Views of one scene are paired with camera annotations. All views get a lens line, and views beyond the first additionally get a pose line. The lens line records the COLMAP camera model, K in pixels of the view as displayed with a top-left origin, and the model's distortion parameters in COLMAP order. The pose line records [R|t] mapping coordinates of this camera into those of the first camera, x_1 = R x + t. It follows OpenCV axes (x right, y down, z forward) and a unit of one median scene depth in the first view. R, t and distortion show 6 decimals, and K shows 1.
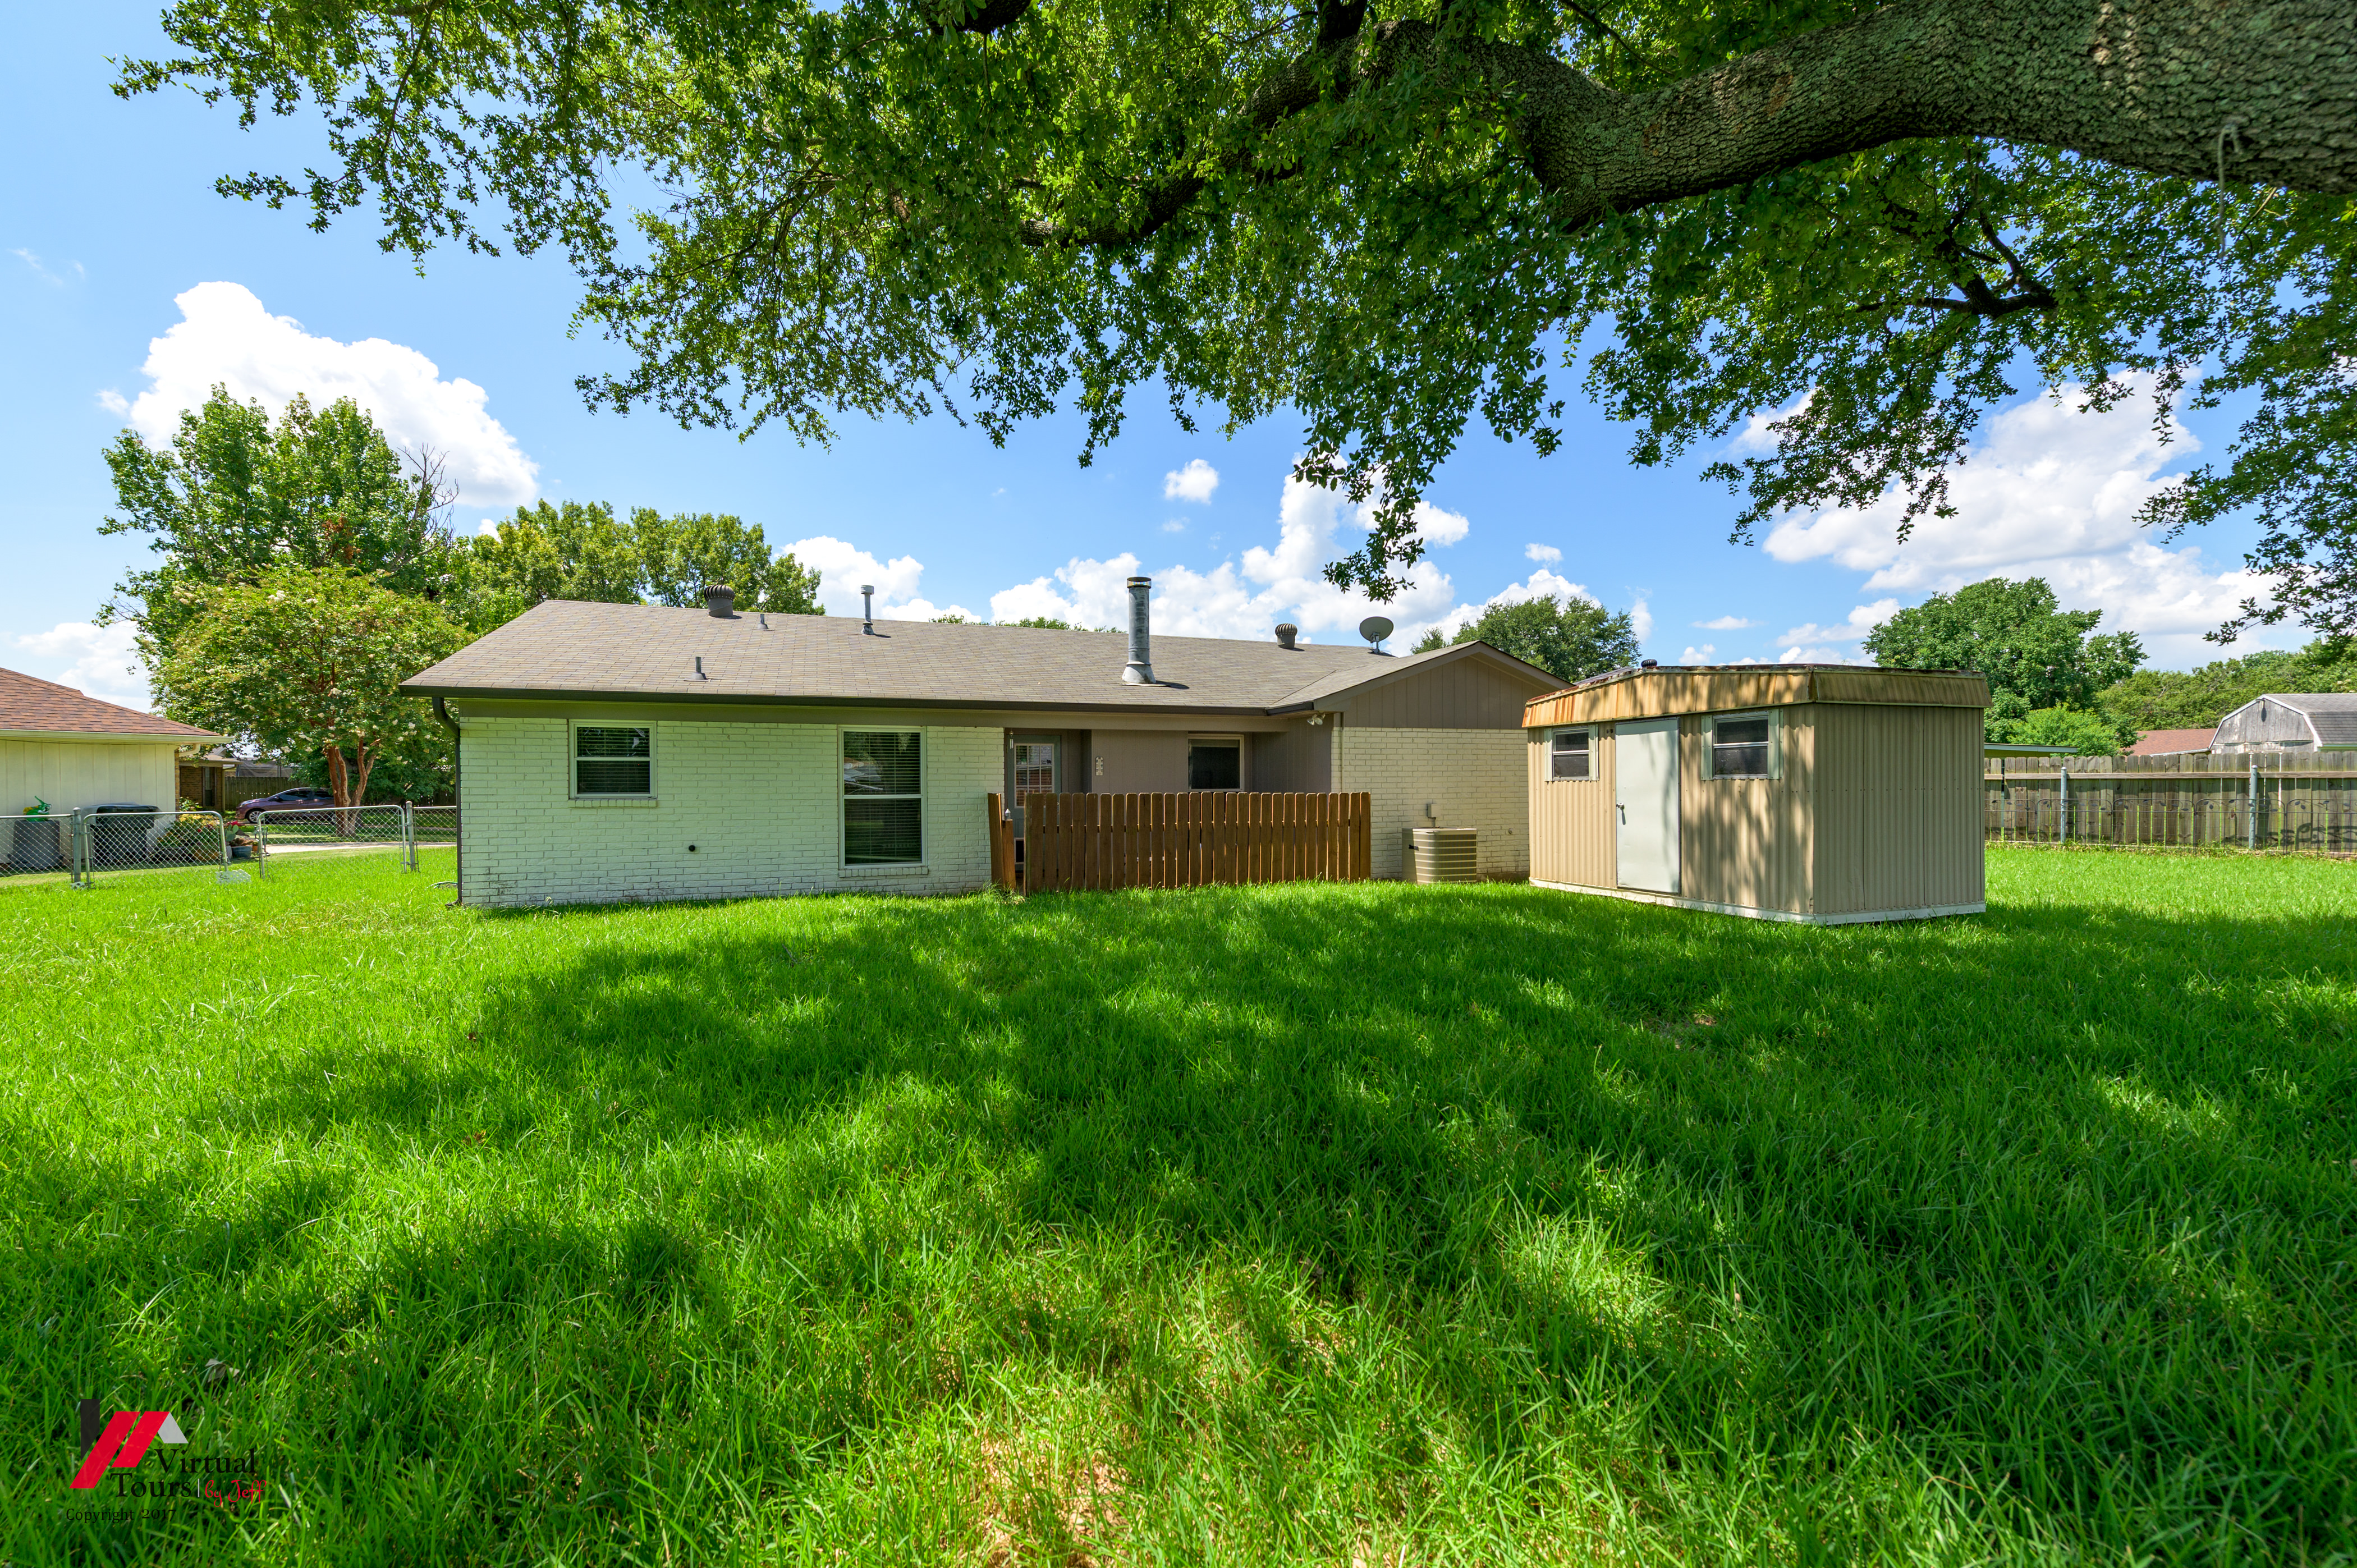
lens RADIAL K [[913.2, 0, 1175.7], [0, 913.2, 779.2], [0, 0, 1]] dist [-0.001102, -0.001356]
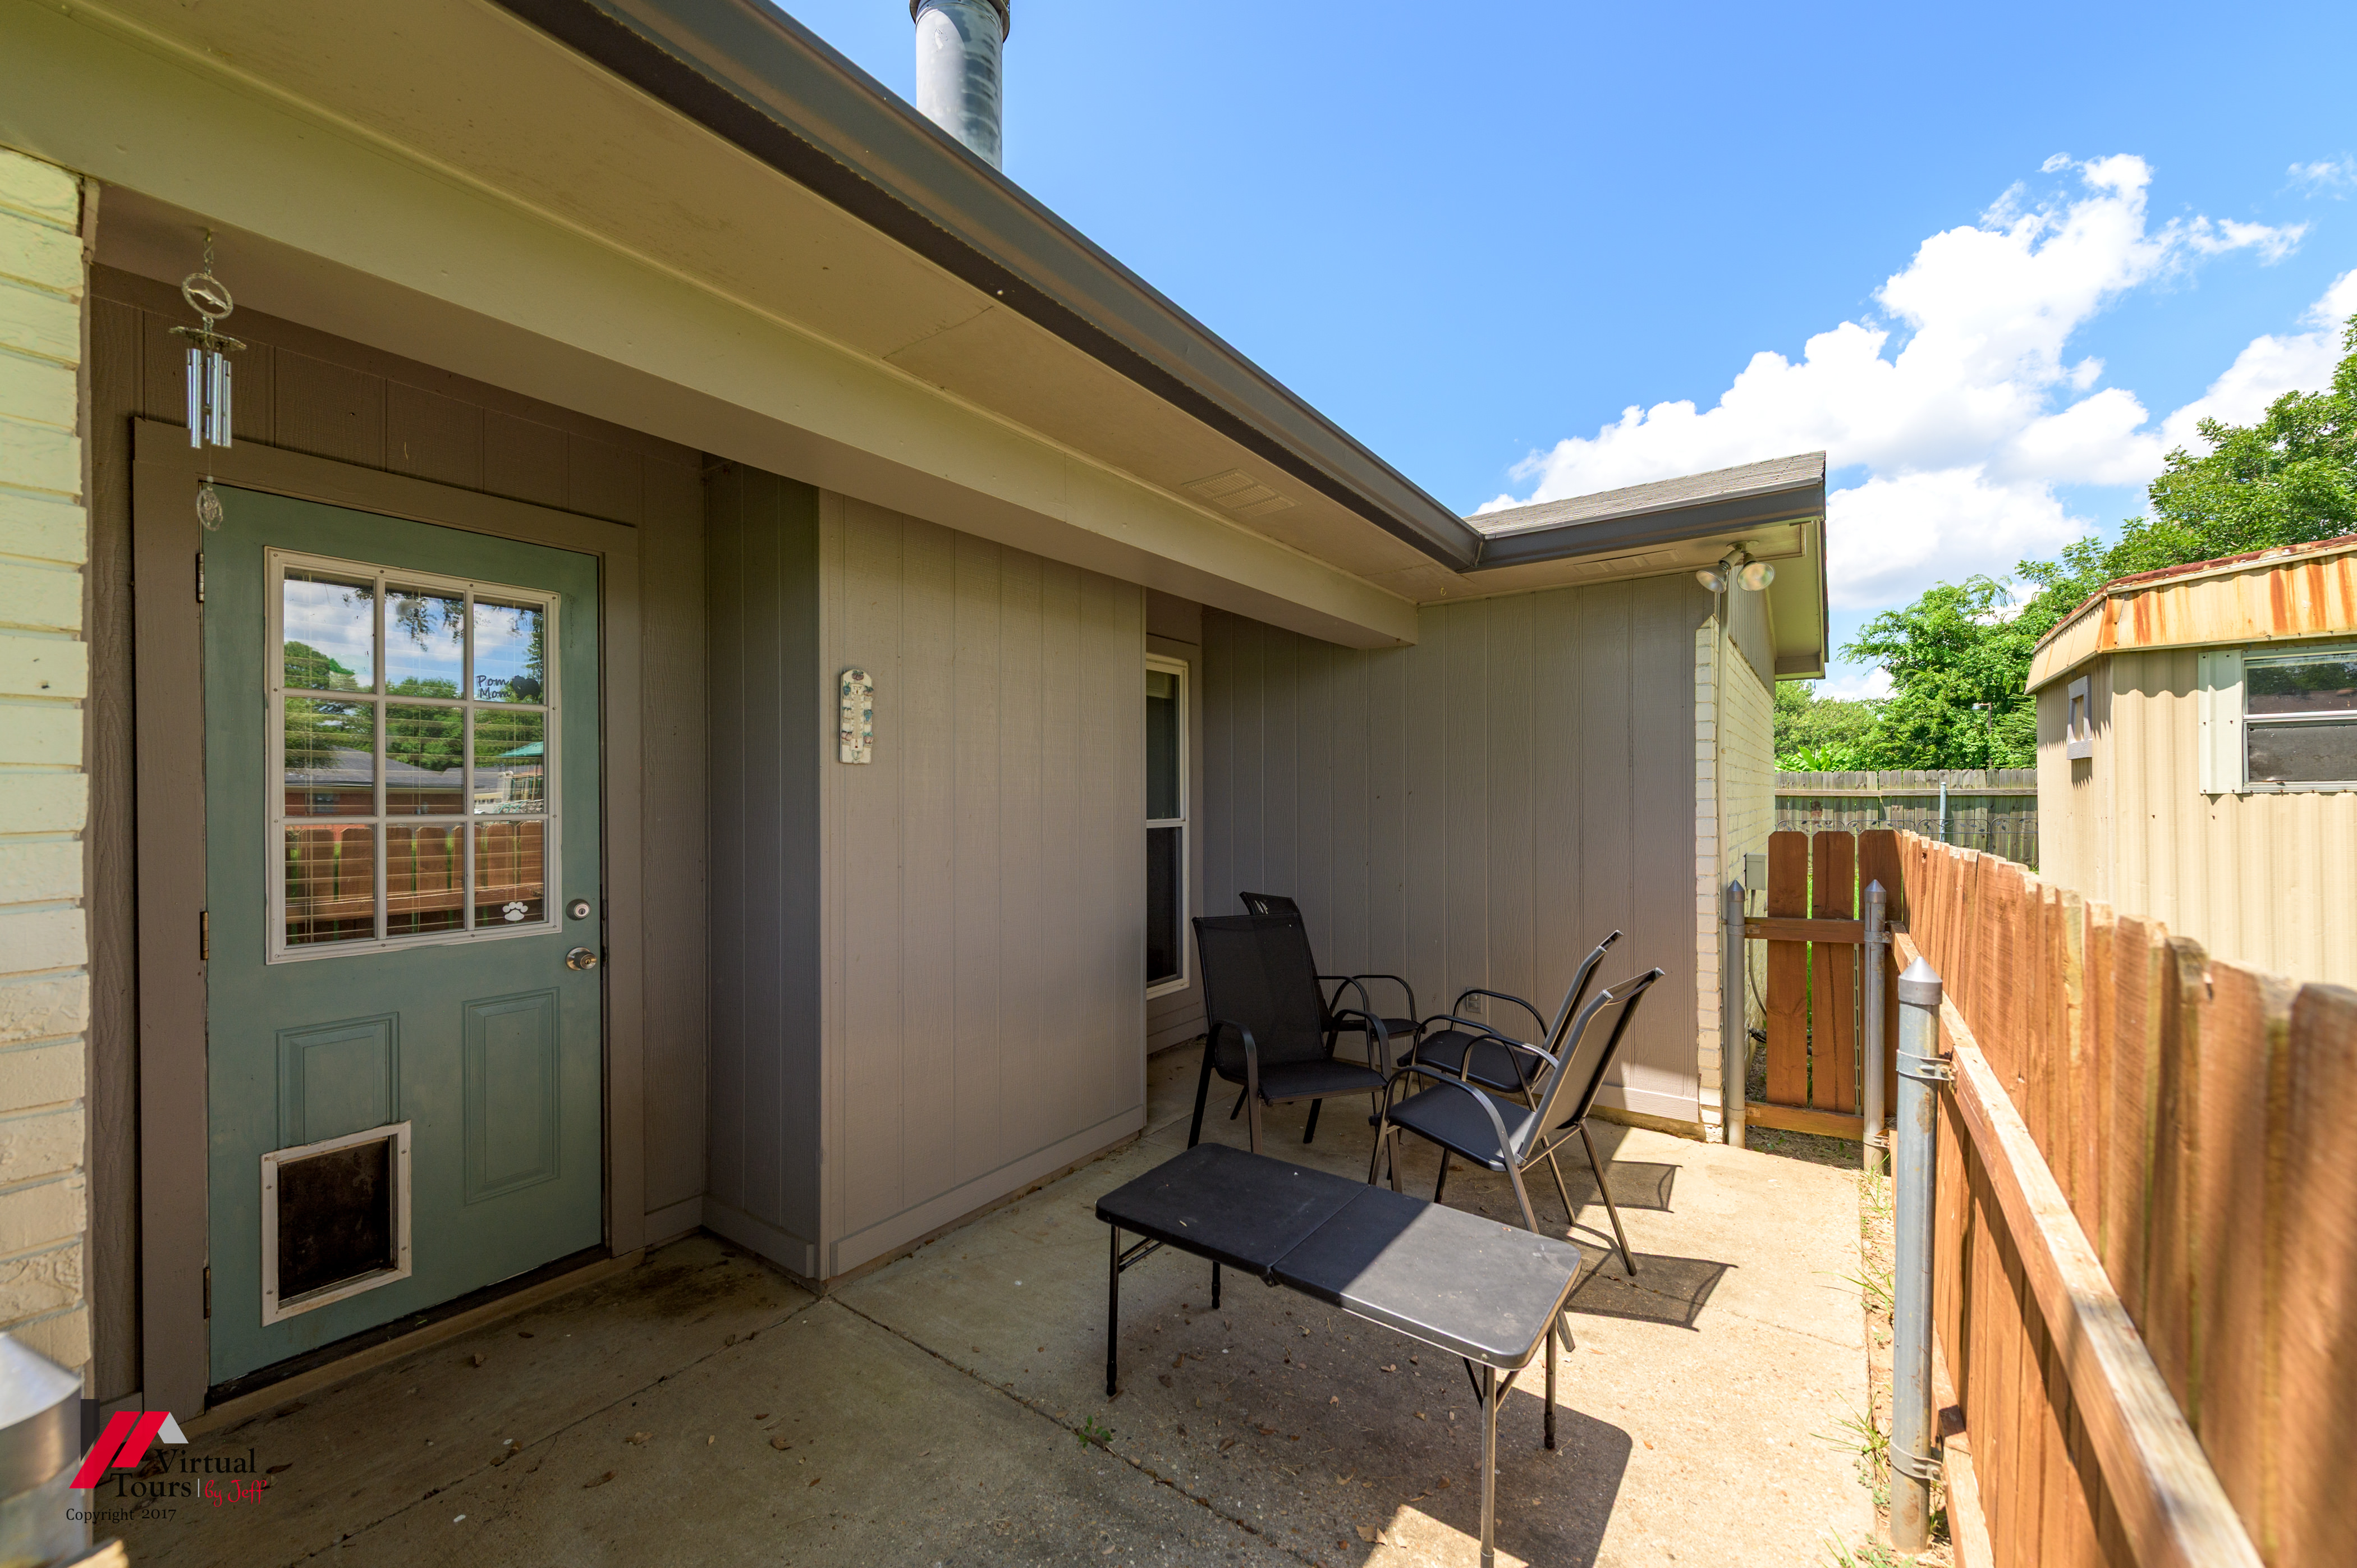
lens RADIAL K [[913.2, 0, 1179.0], [0, 913.2, 800.9], [0, 0, 1]] dist [-0.001102, -0.001356]
pose [[0.835541, -0.006398, 0.549391, -0.113625], [0.011444, 0.999918, -0.005759, 0.001932], [-0.549309, 0.011099, 0.835546, 0.676466]]
